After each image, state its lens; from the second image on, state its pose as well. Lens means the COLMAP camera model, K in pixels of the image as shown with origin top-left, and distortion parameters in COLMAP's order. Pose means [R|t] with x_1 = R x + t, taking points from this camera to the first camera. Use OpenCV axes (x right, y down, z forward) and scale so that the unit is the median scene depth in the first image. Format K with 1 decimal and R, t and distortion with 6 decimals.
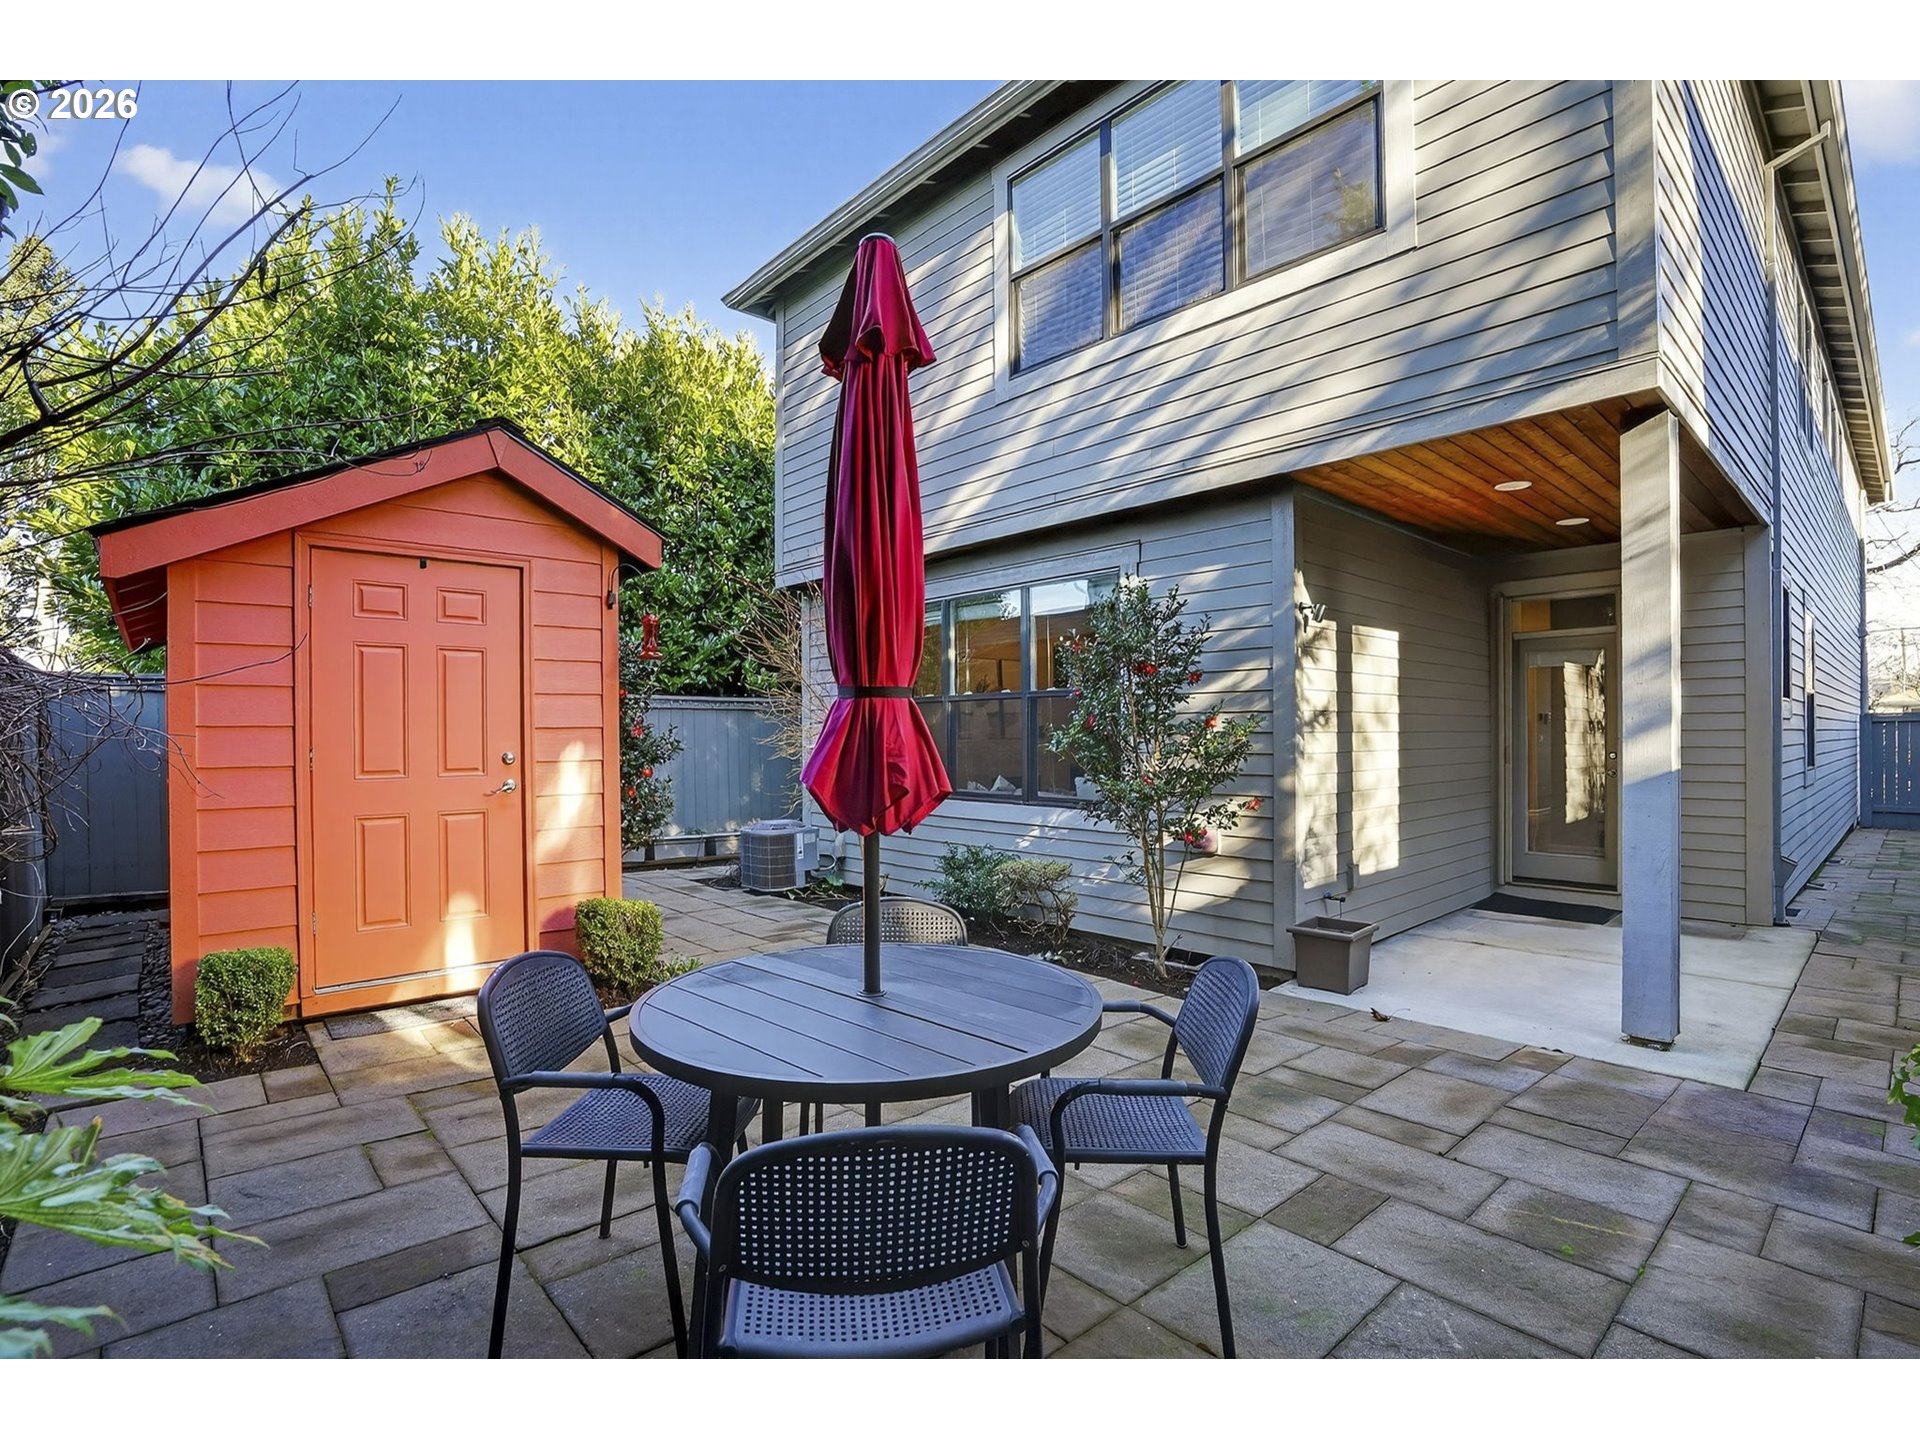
lens RADIAL K [[902.3, 0, 971.6], [0, 902.3, 740.5], [0, 0, 1]] dist [-0.025385, 0.001466]
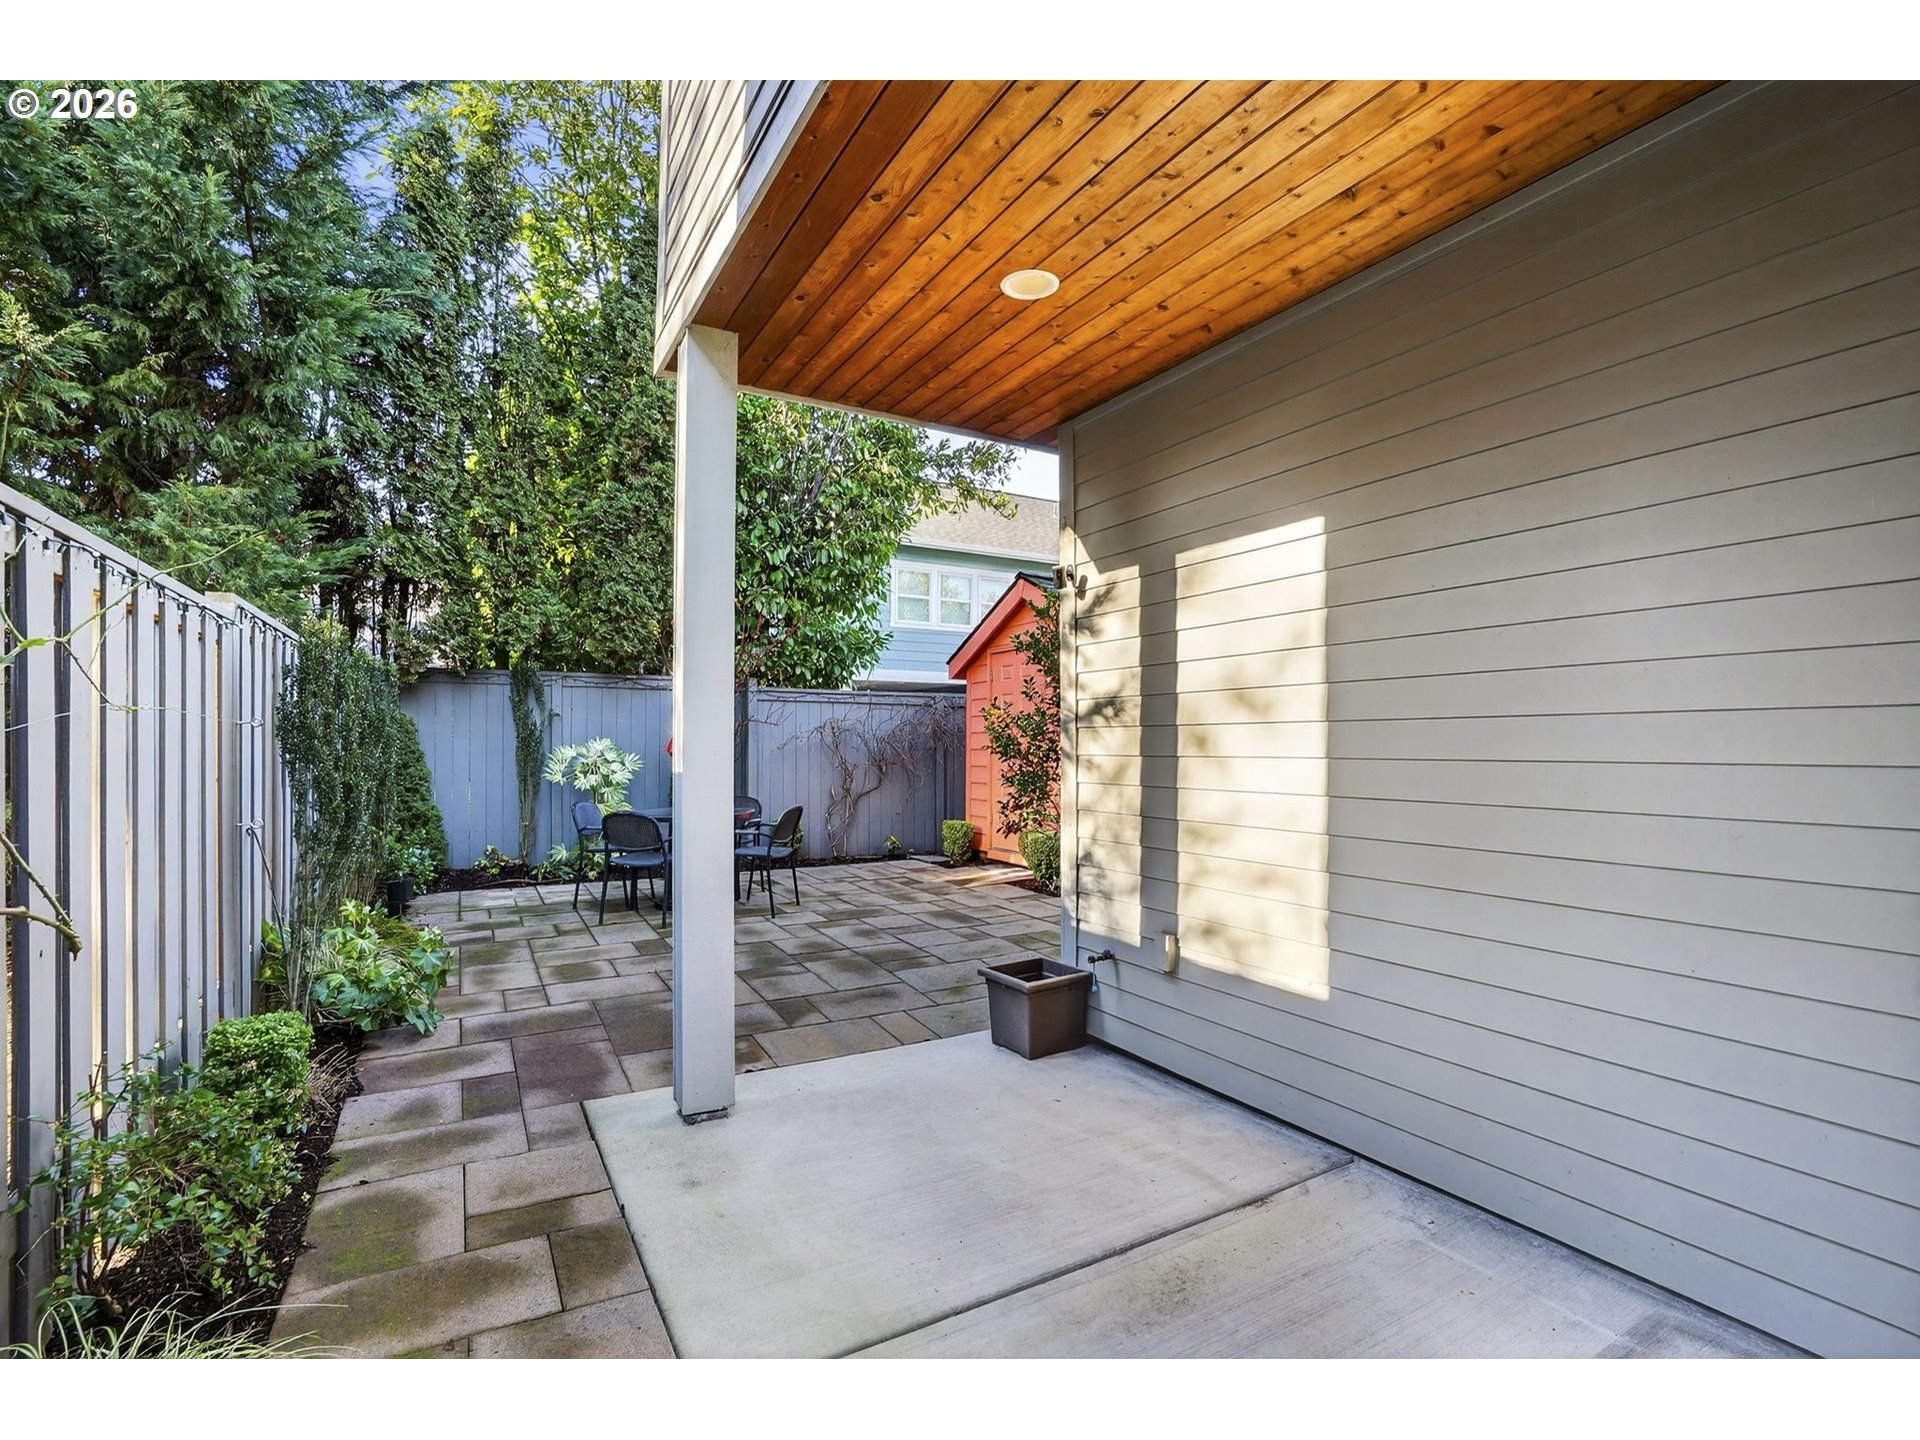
lens RADIAL K [[902.3, 0, 971.9], [0, 902.3, 724.2], [0, 0, 1]] dist [-0.025385, 0.001466]
pose [[-0.214574, -0.011453, -0.976641, 1.706695], [-0.001205, 0.999934, -0.011461, -0.006425], [0.976707, -0.001282, -0.214573, 1.591544]]
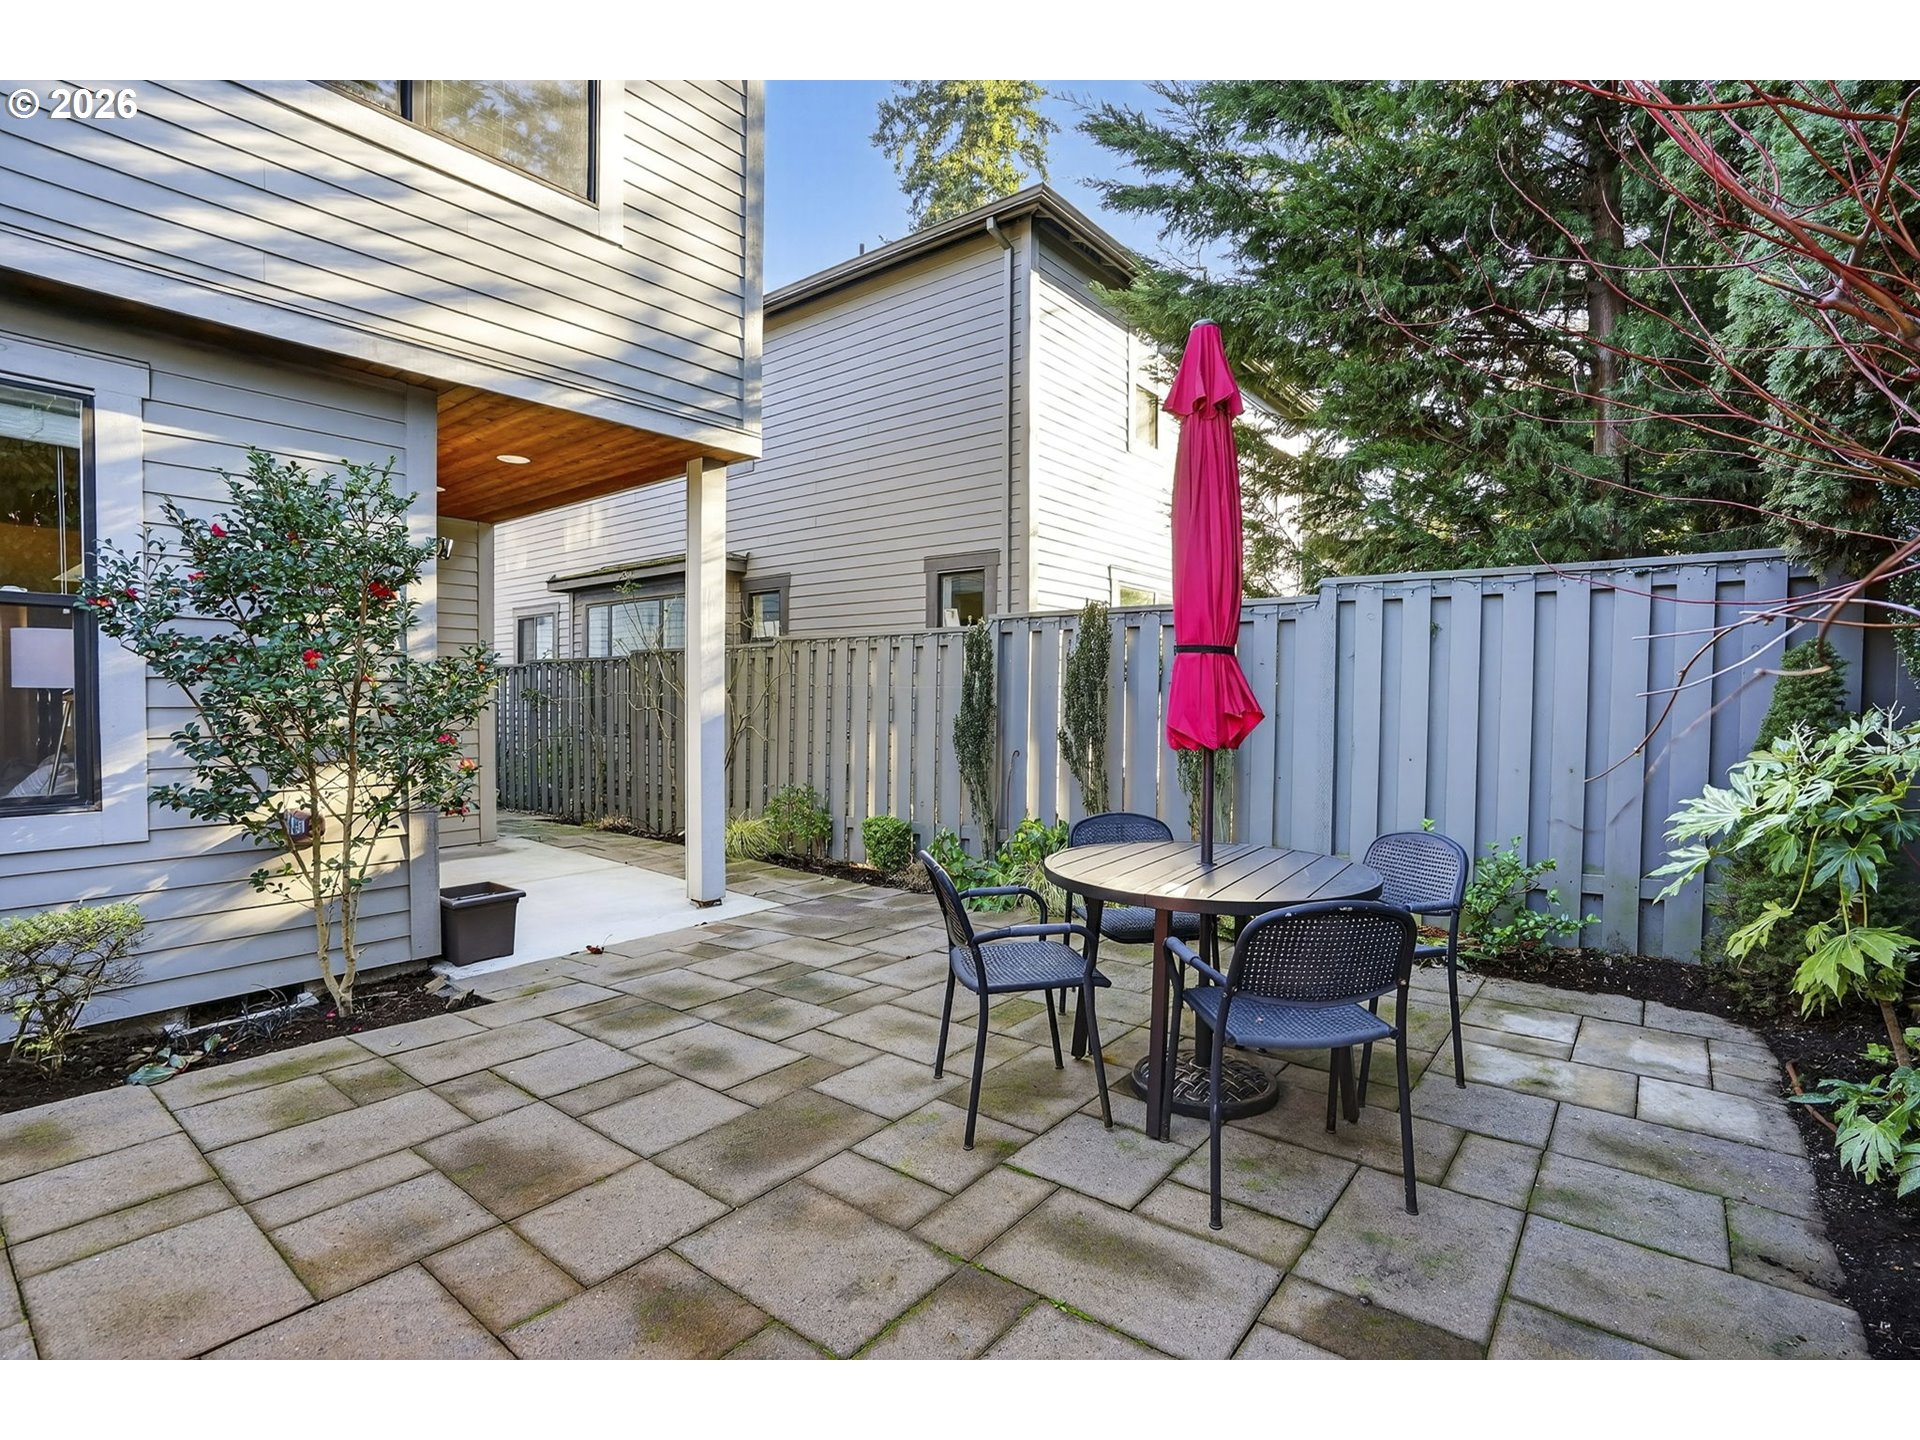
lens RADIAL K [[902.3, 0, 952.6], [0, 902.3, 723.7], [0, 0, 1]] dist [-0.025385, 0.001466]
pose [[-0.154513, -0.016727, 0.987849, -0.825983], [-0.005255, 0.999856, 0.016109, 0.022599], [-0.987977, -0.002702, -0.154579, 0.928205]]
